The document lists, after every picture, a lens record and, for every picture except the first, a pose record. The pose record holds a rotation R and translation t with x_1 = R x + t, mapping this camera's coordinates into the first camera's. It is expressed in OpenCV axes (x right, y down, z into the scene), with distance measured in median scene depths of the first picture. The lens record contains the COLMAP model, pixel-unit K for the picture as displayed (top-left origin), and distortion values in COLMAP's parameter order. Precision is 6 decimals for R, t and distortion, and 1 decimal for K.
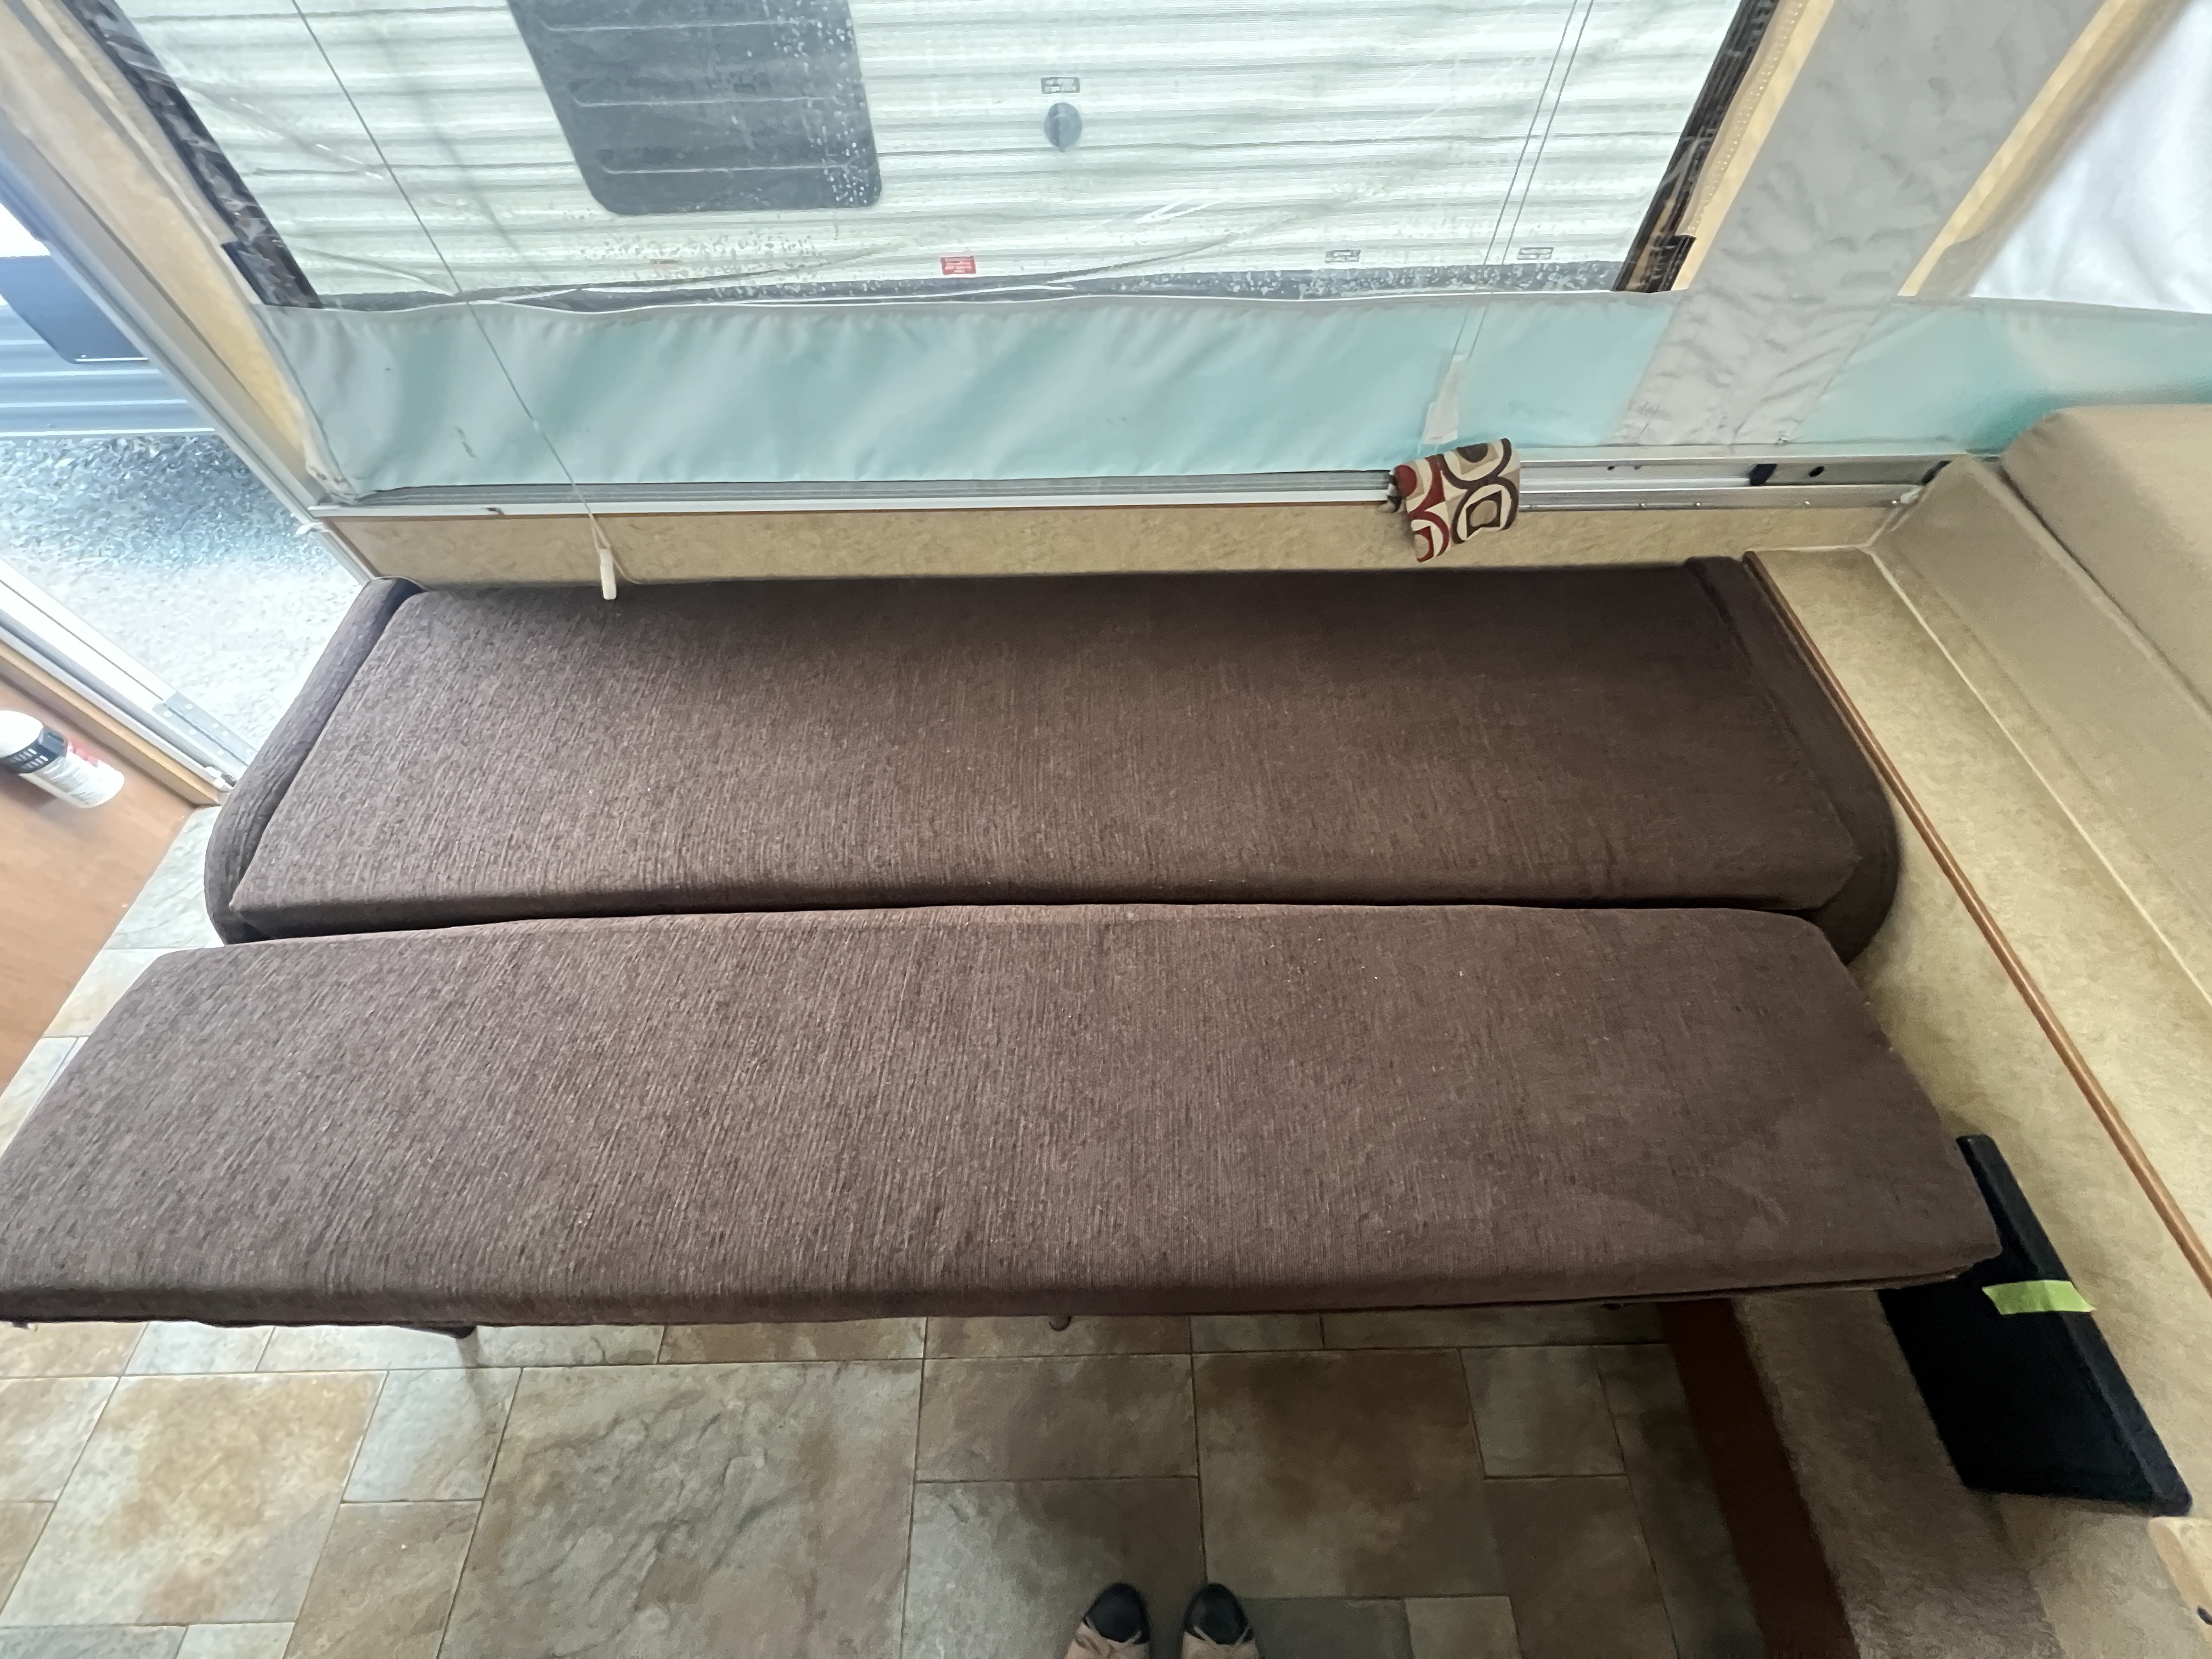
lens RADIAL K [[885.1, 0, 1104.7], [0, 885.1, 825.8], [0, 0, 1]] dist [-0.001636, 0.000271]
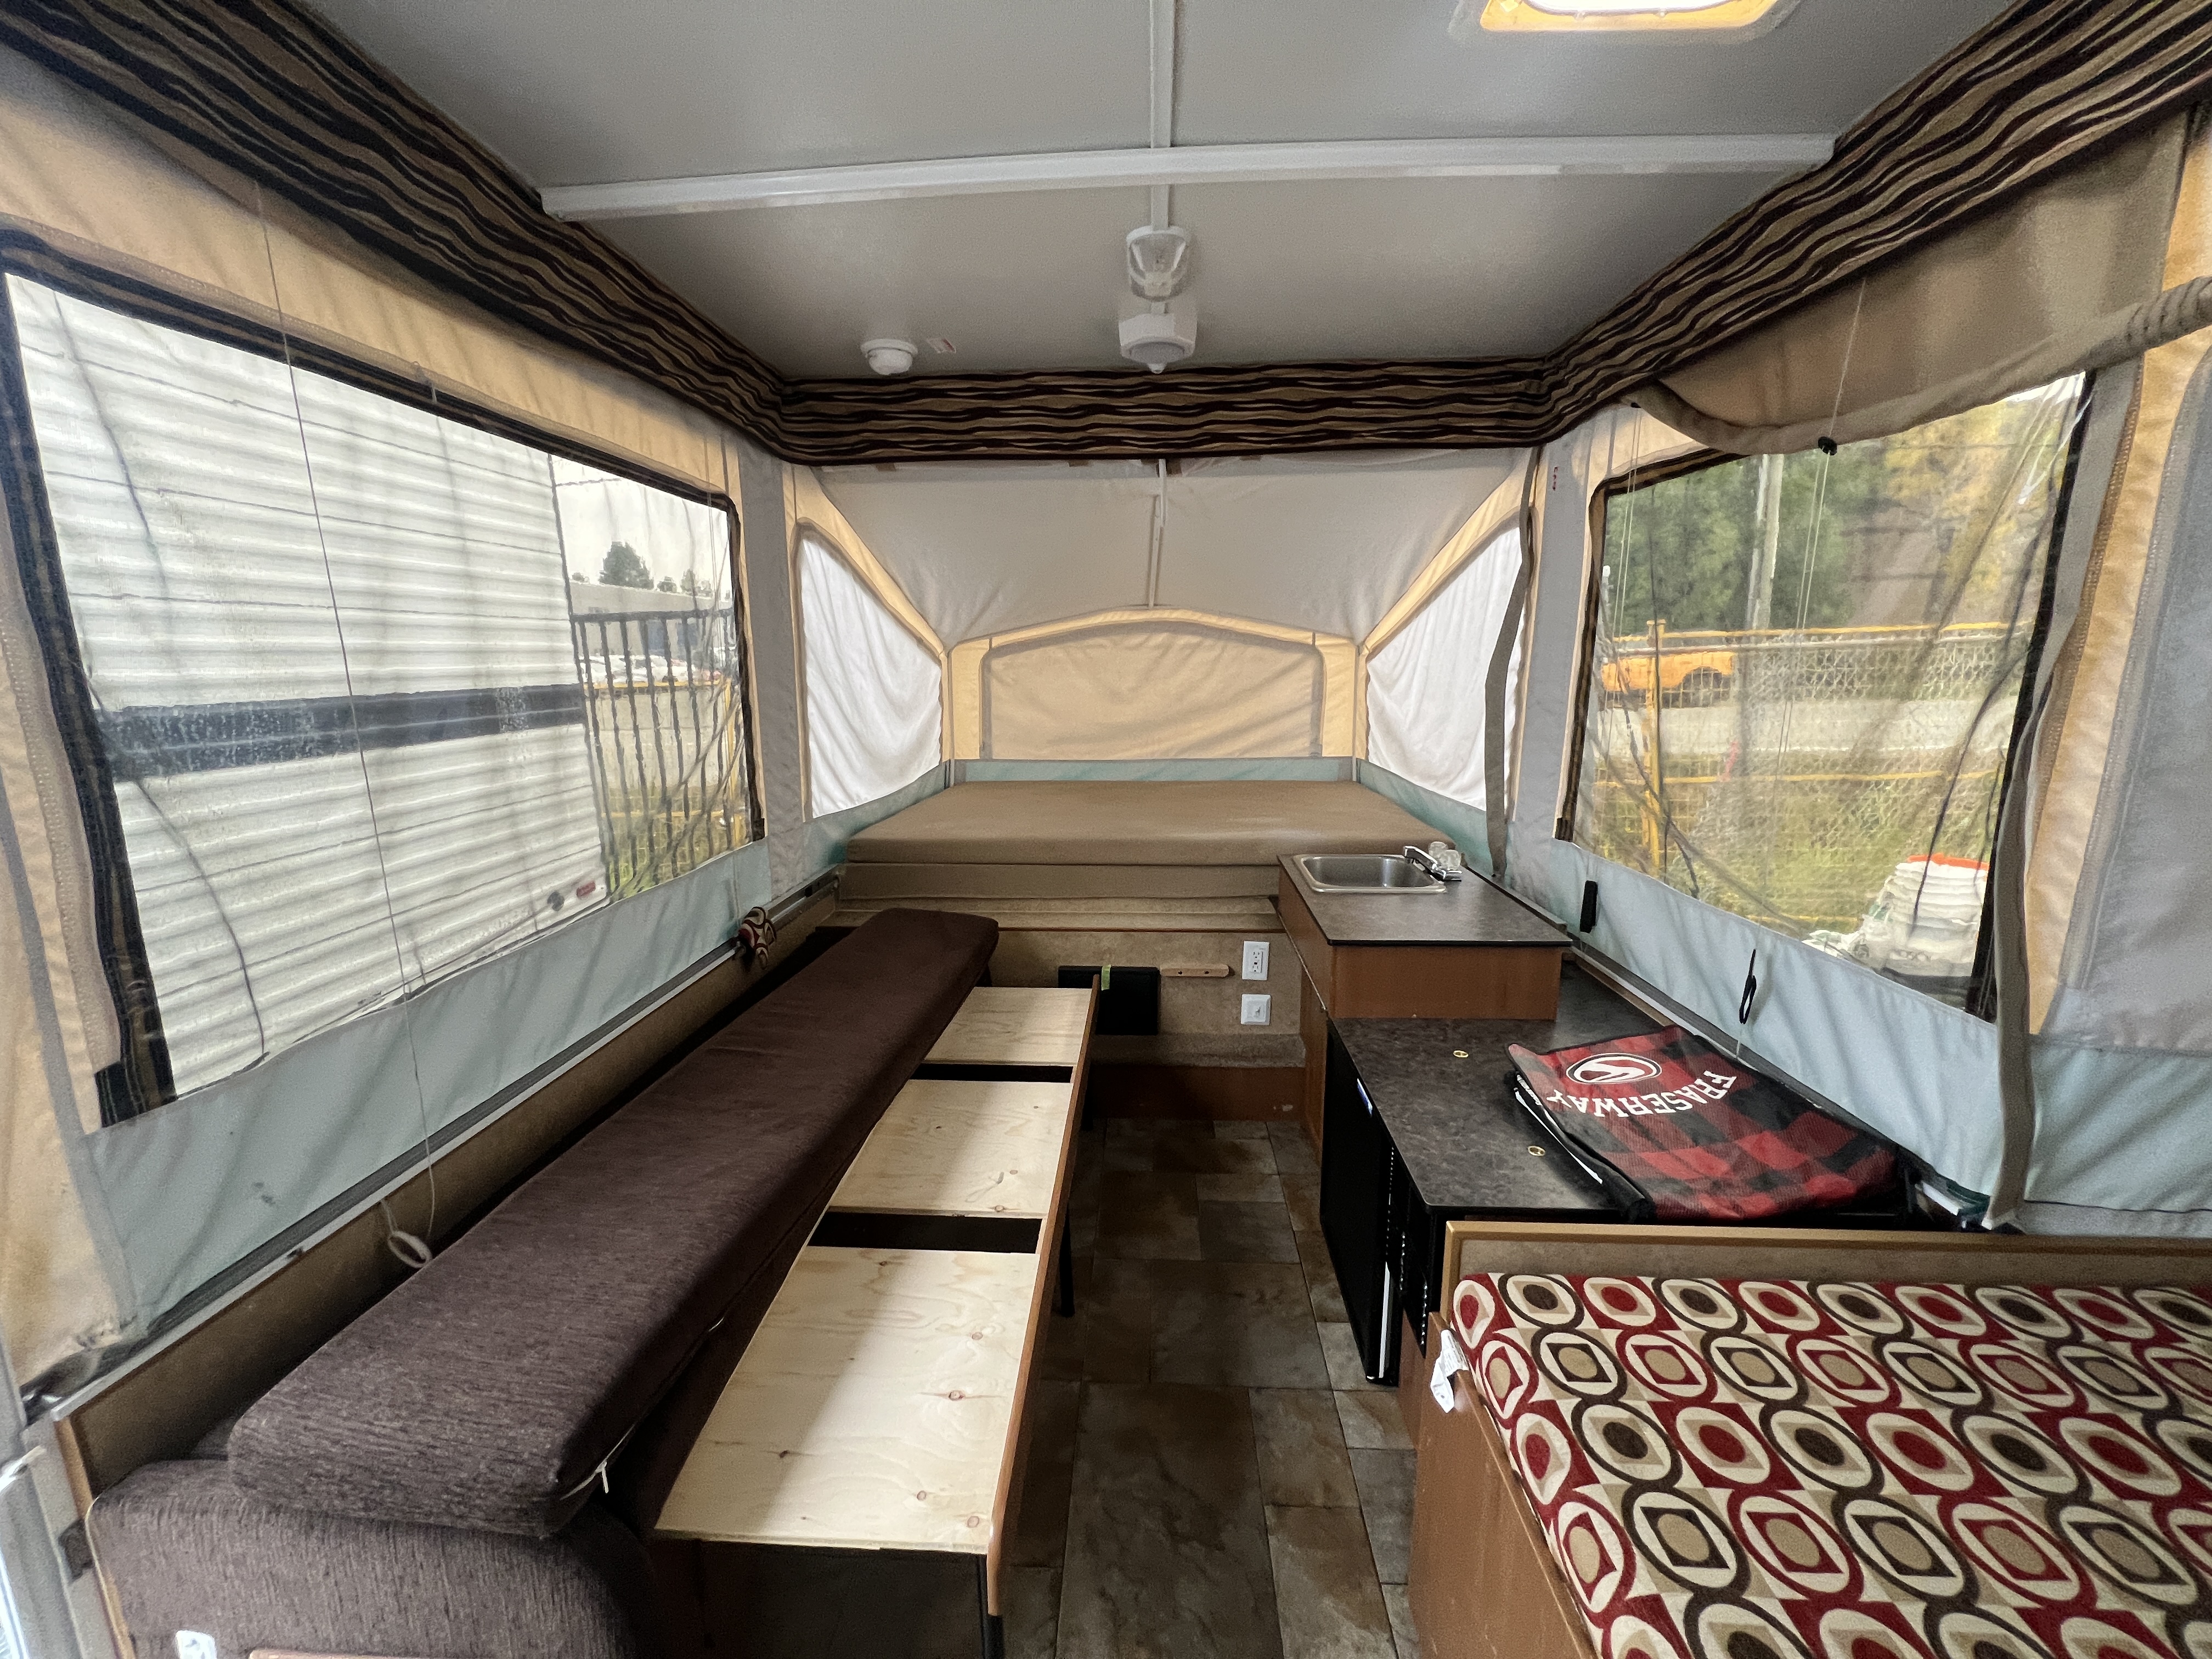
lens RADIAL K [[883.9, 0, 1100.7], [0, 883.9, 820.1], [0, 0, 1]] dist [-0.001881, 0.000034]
pose [[0.074306, -0.168071, 0.982970, -1.686634], [0.831894, 0.554021, 0.031843, 0.085398], [-0.549938, 0.815361, 0.180984, -0.030705]]
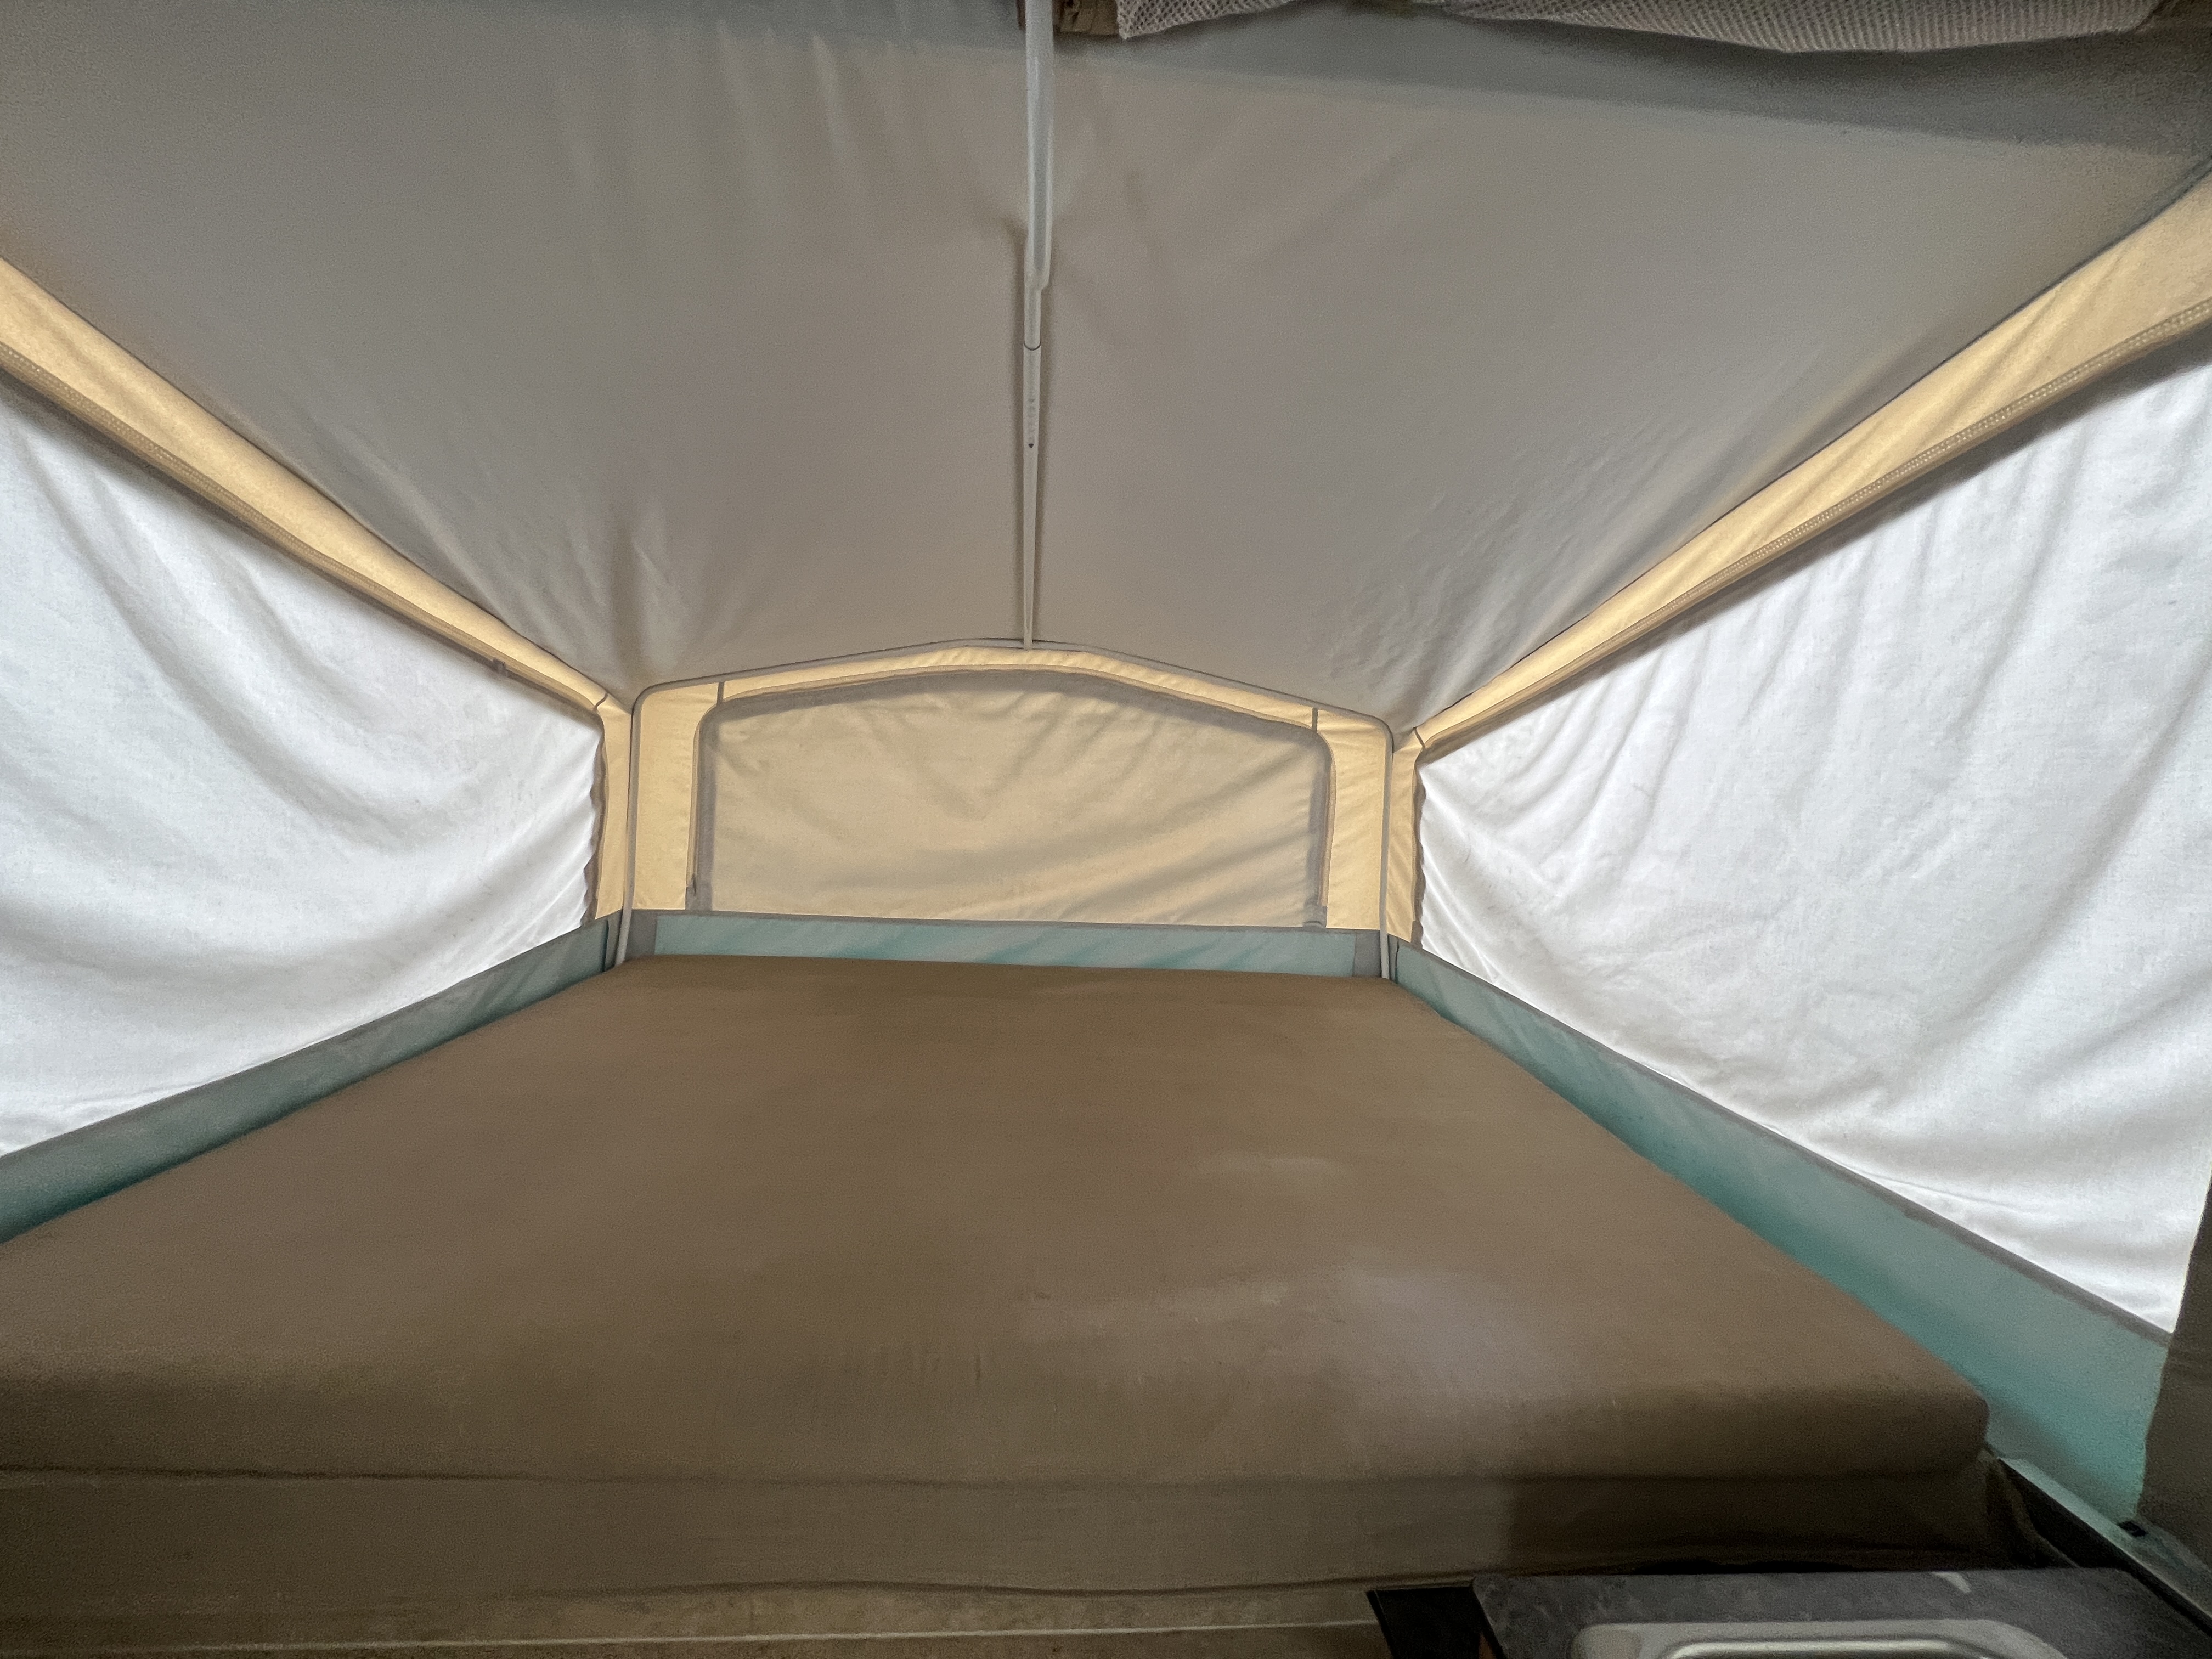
lens RADIAL K [[889.9, 0, 1094.0], [0, 889.9, 827.7], [0, 0, 1]] dist [-0.000522, -0.000030]
pose [[-0.038439, -0.082426, 0.995856, 0.328221], [0.803132, 0.590424, 0.079869, 0.091958], [-0.594560, 0.802873, 0.043503, -0.047726]]
